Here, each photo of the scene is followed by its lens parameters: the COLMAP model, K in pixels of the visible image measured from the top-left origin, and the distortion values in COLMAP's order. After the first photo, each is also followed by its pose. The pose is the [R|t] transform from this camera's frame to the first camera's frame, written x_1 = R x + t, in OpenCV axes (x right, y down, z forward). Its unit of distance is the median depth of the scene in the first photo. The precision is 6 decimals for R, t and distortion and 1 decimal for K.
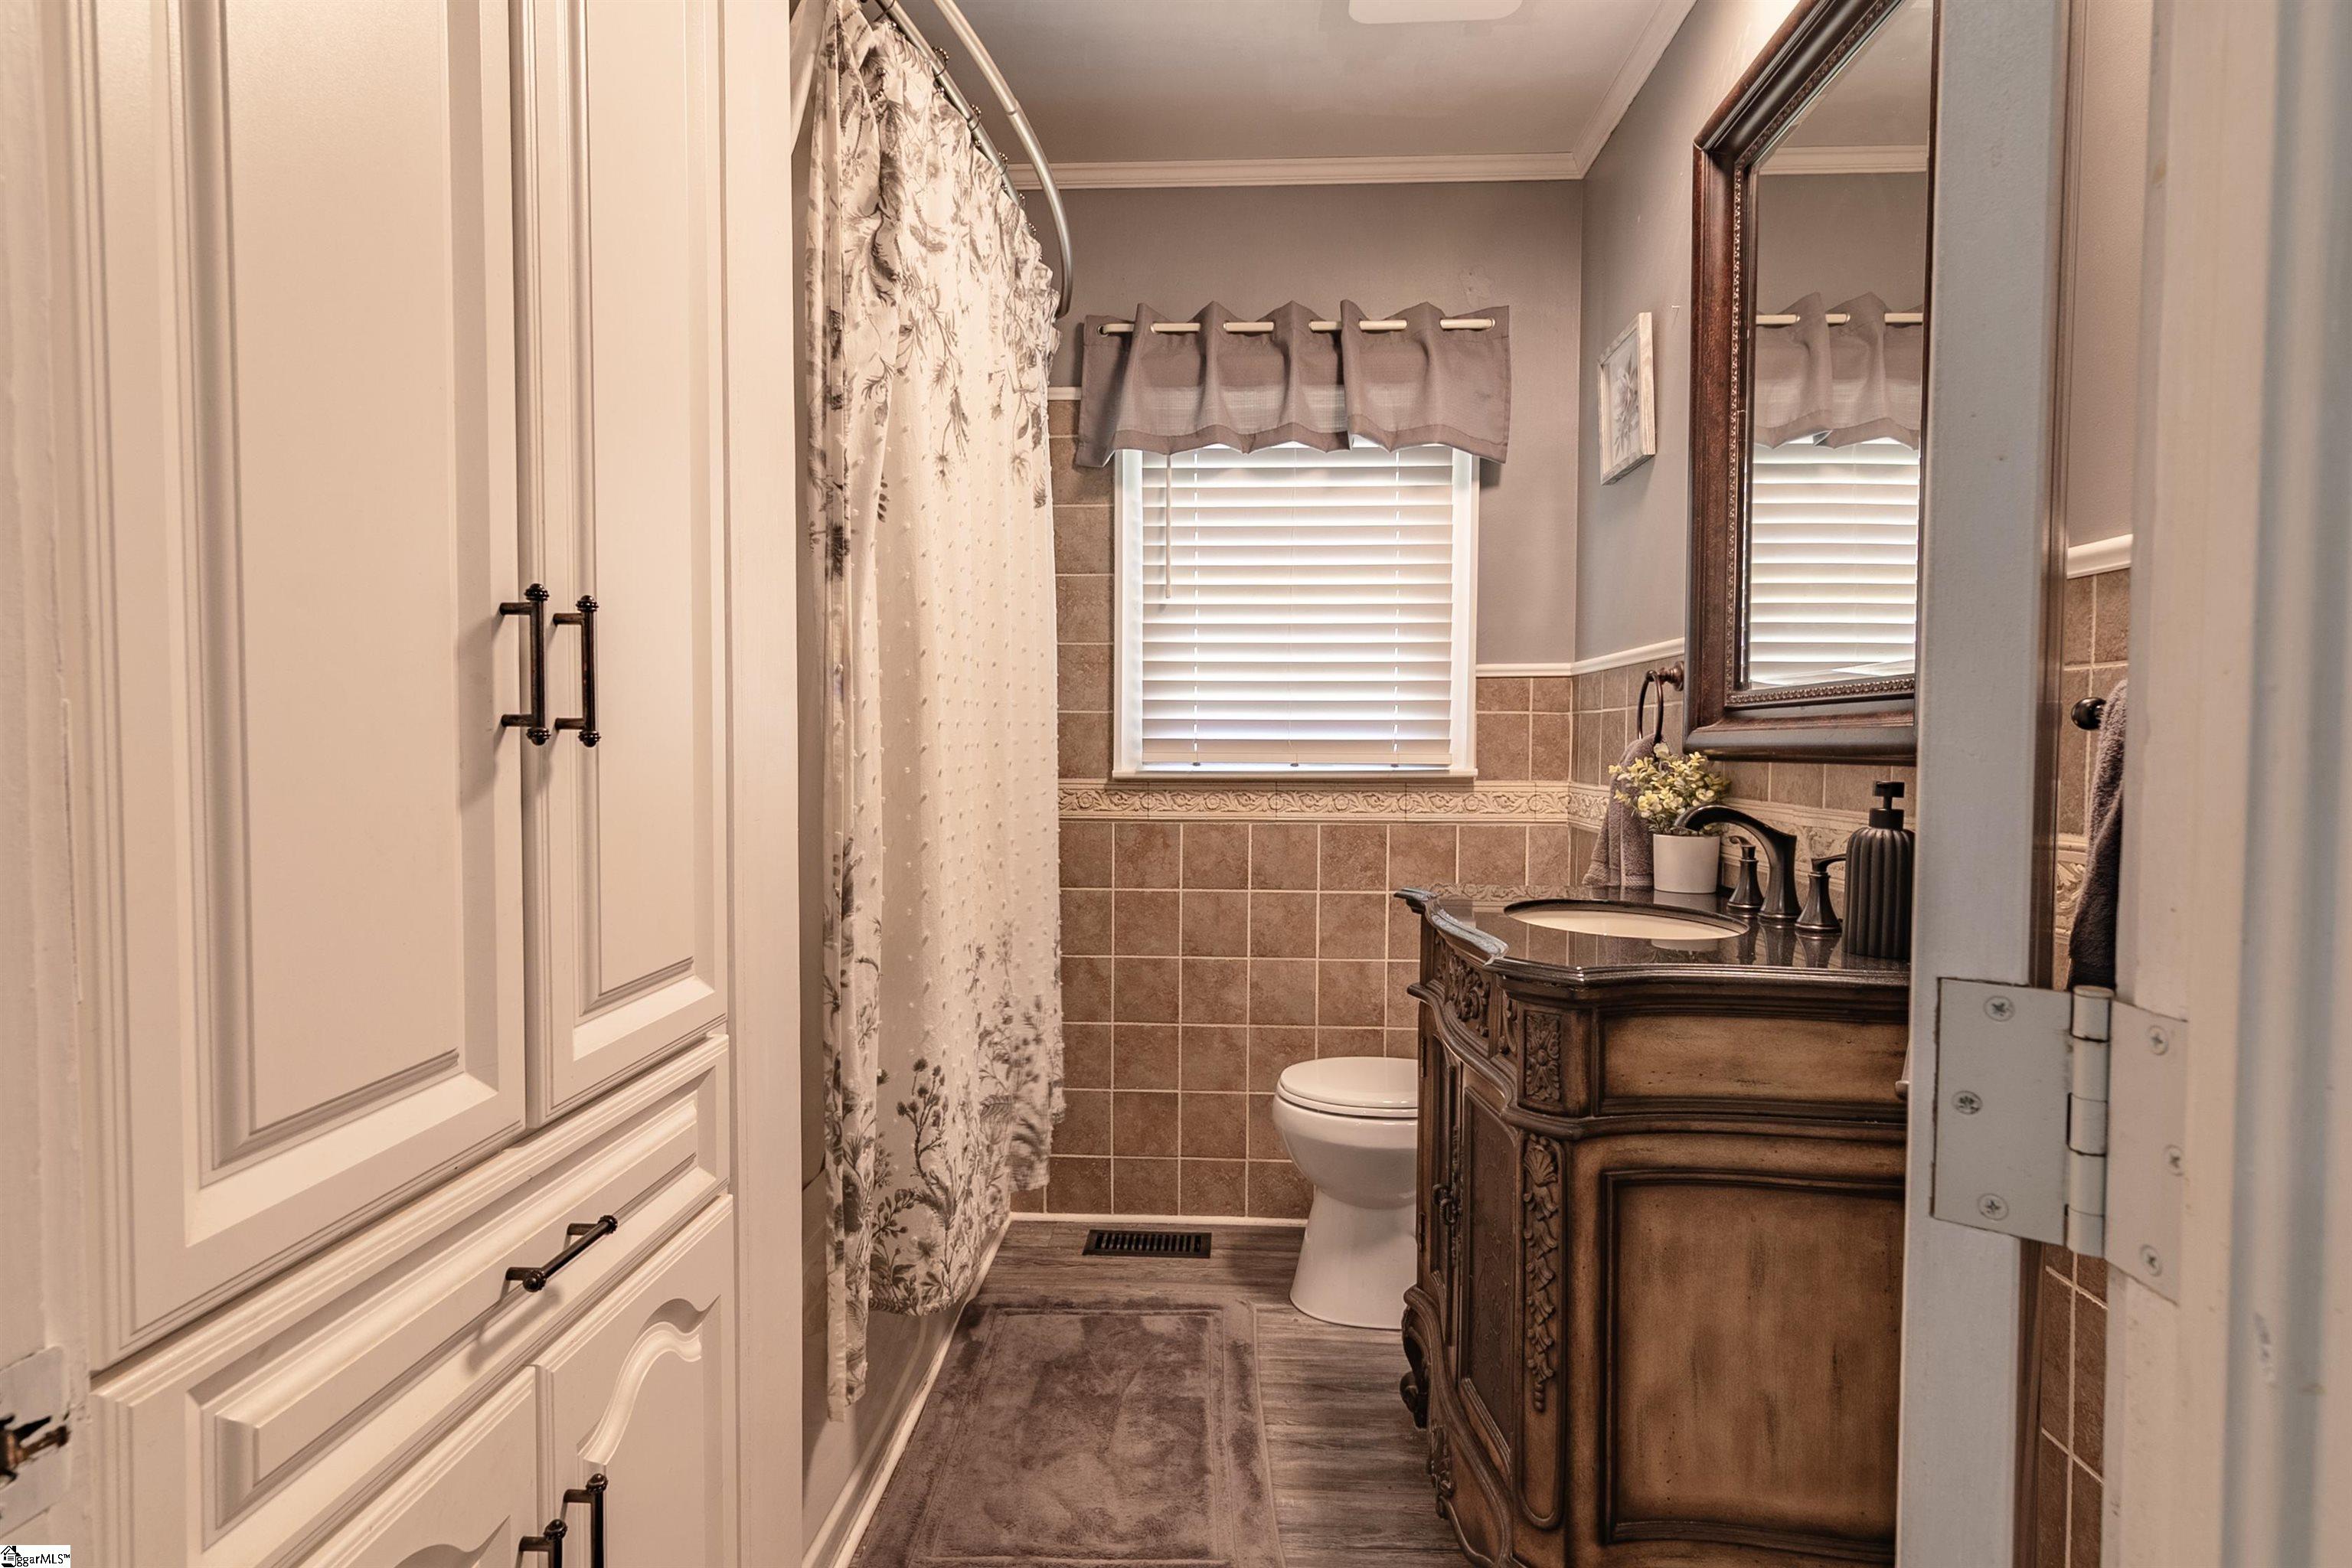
lens RADIAL K [[1186.6, 0, 1176.0], [0, 1186.6, 784.0], [0, 0, 1]] dist [0.000357, -0.000030]
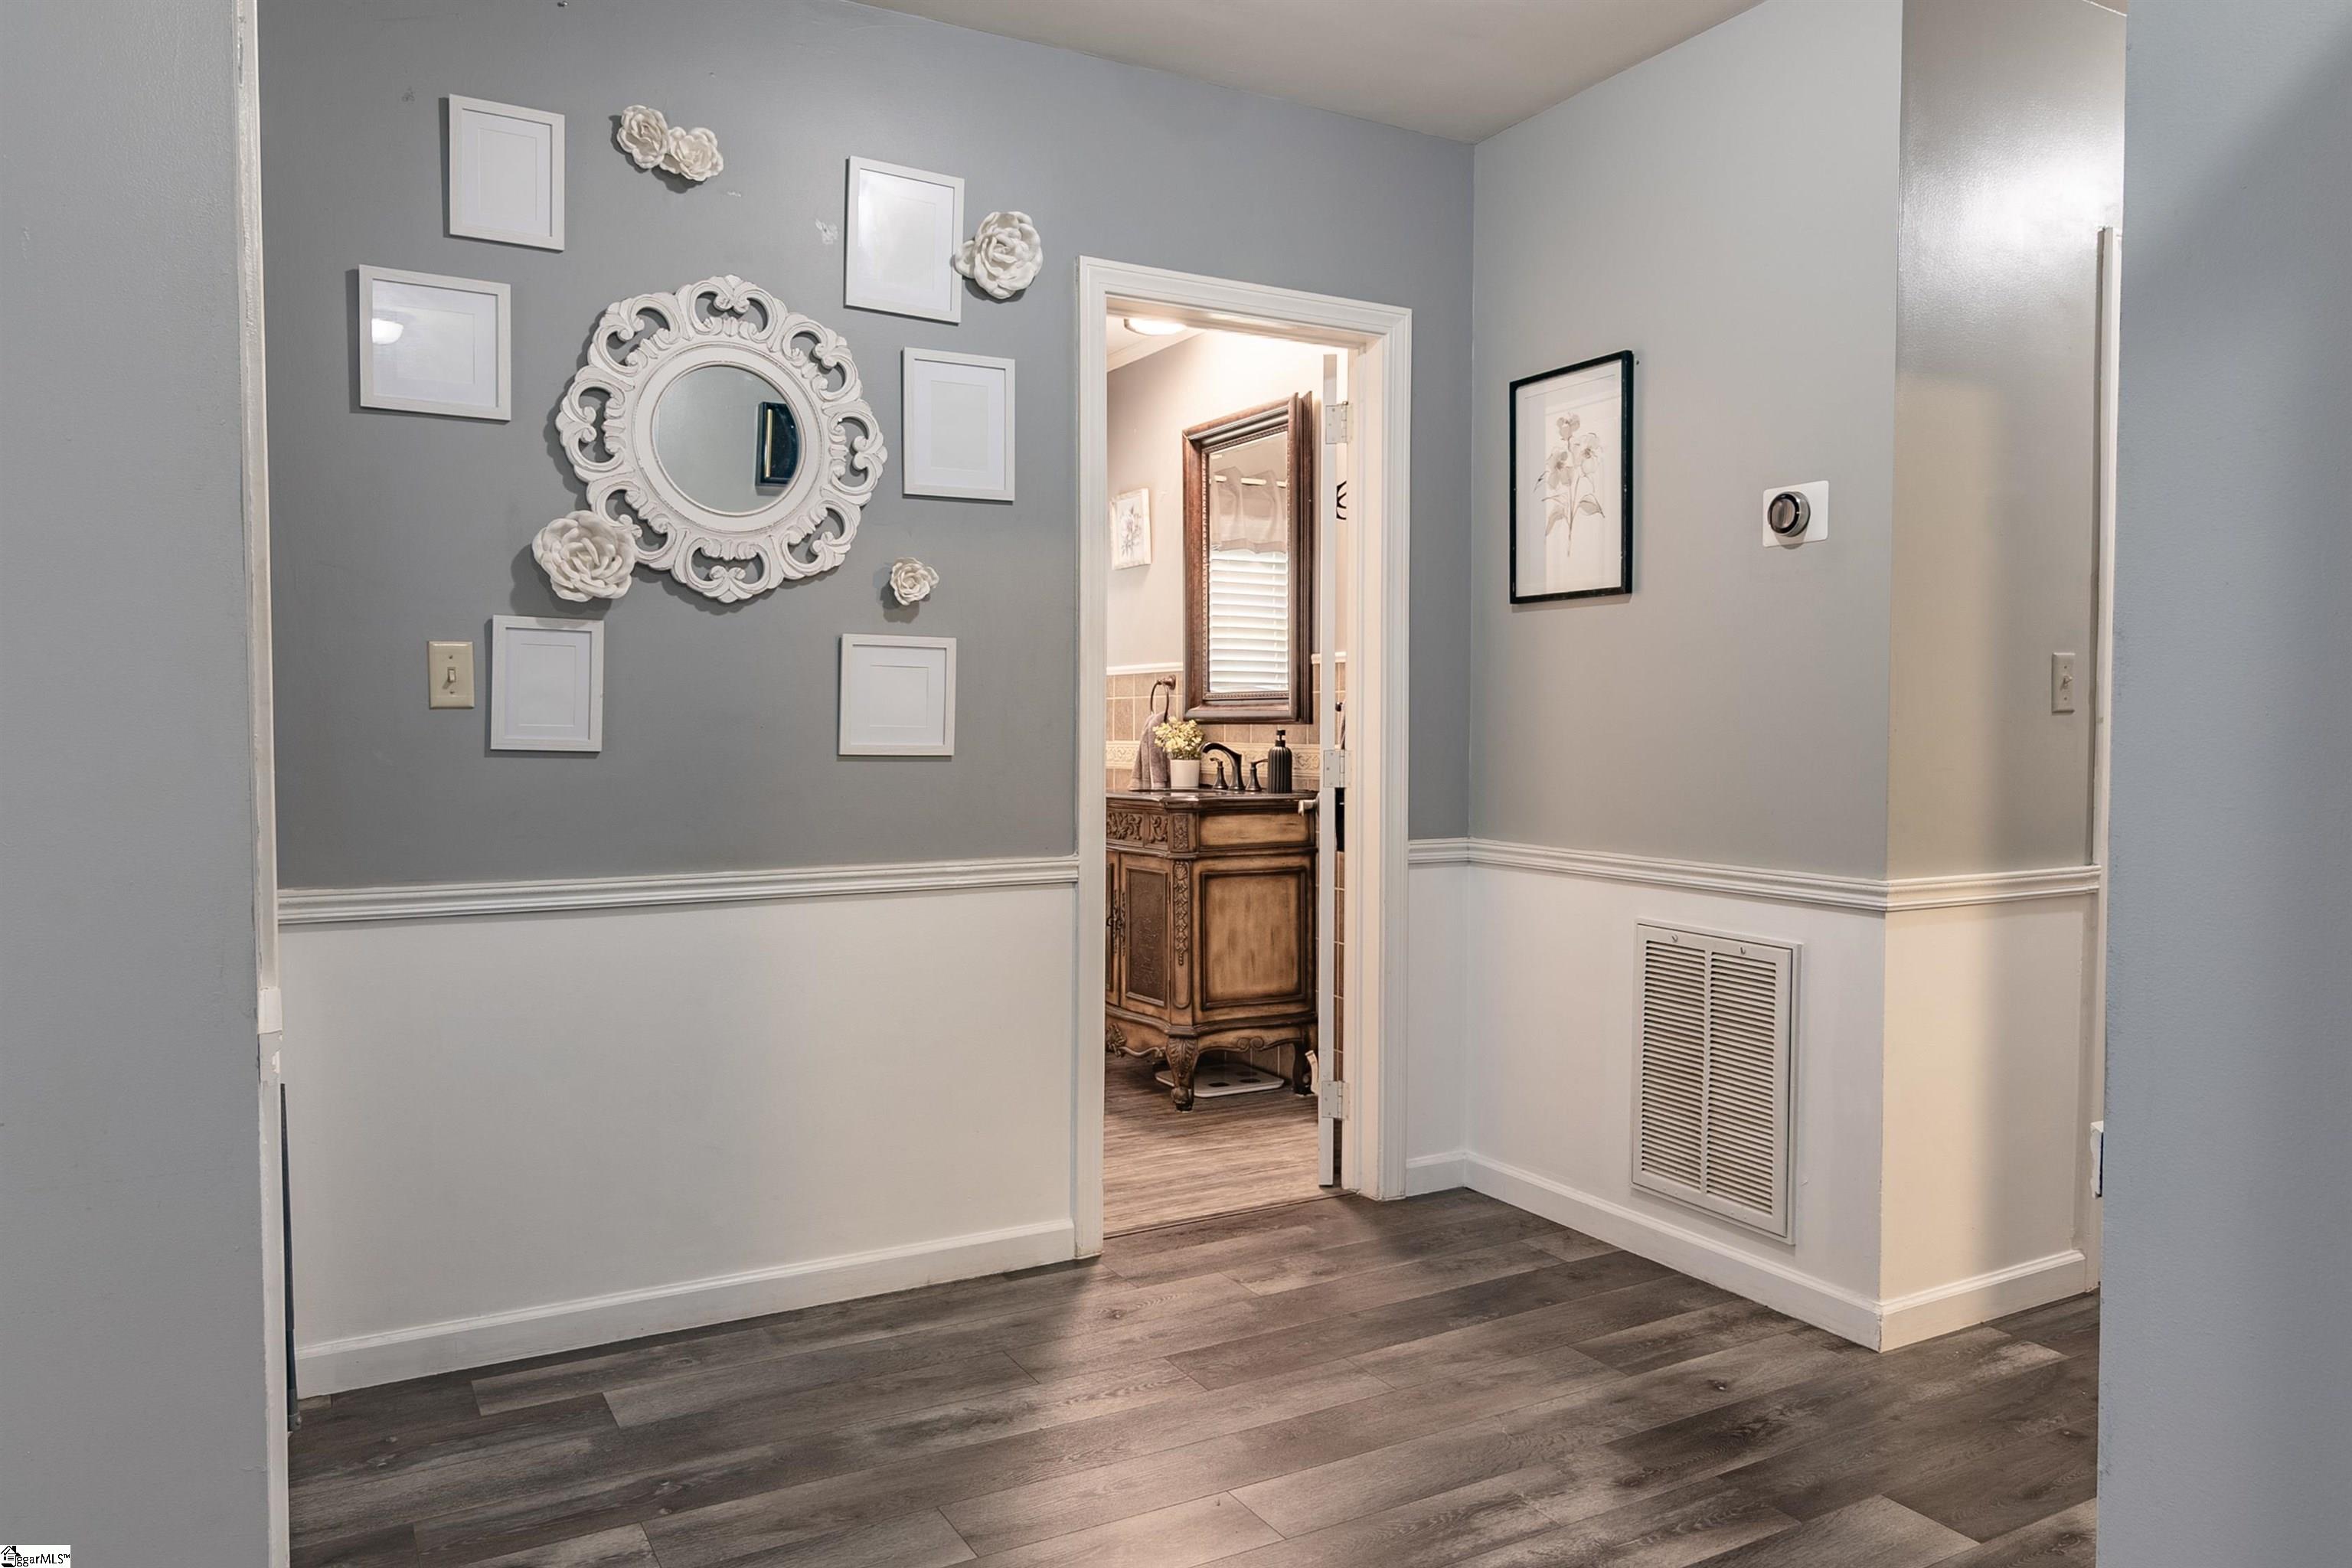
lens RADIAL K [[1583.9, 0, 1202.4], [0, 1583.9, 774.9], [0, 0, 1]] dist [-0.004014, 0.002496]
pose [[0.839628, -0.021618, 0.542732, -1.589680], [0.020715, 0.999755, 0.007775, 0.071920], [-0.542767, 0.004714, 0.839870, -2.038044]]
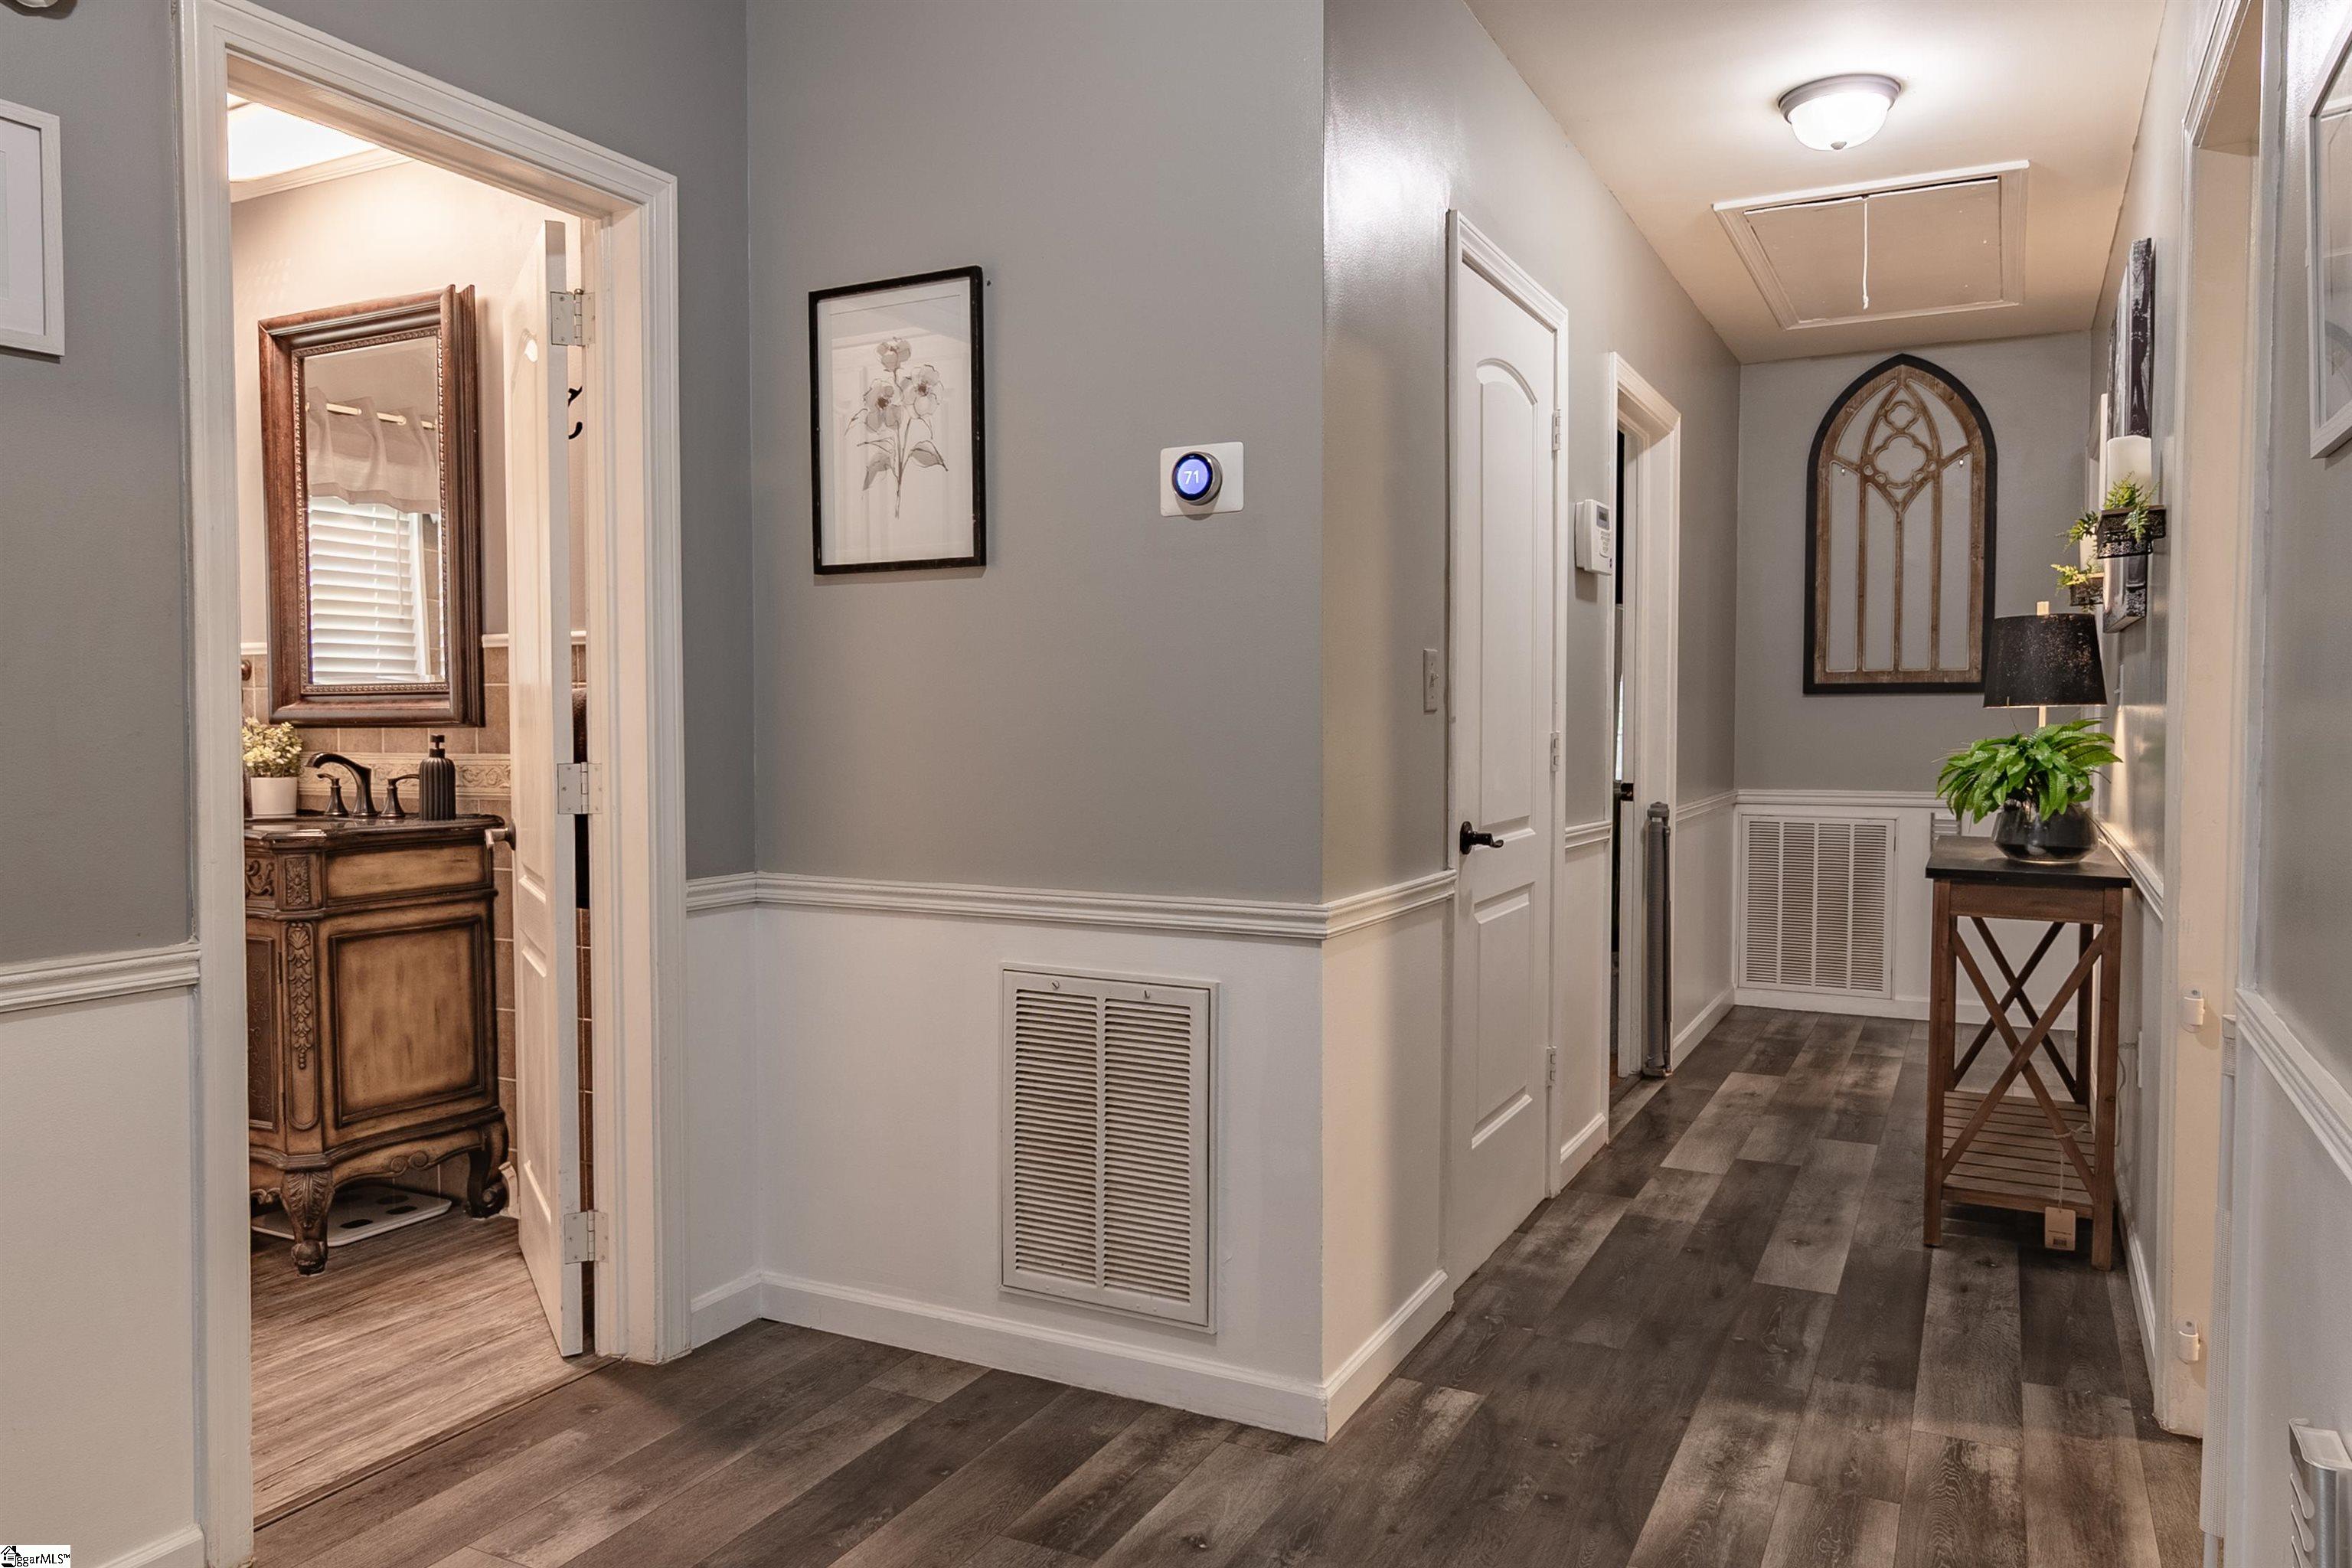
lens RADIAL K [[1583.9, 0, 1202.4], [0, 1583.9, 774.9], [0, 0, 1]] dist [-0.004014, 0.002496]
pose [[0.401516, -0.036682, 0.915117, -1.416142], [0.034395, 0.999097, 0.024957, 0.045233], [-0.915206, 0.021455, 0.402415, -1.347465]]
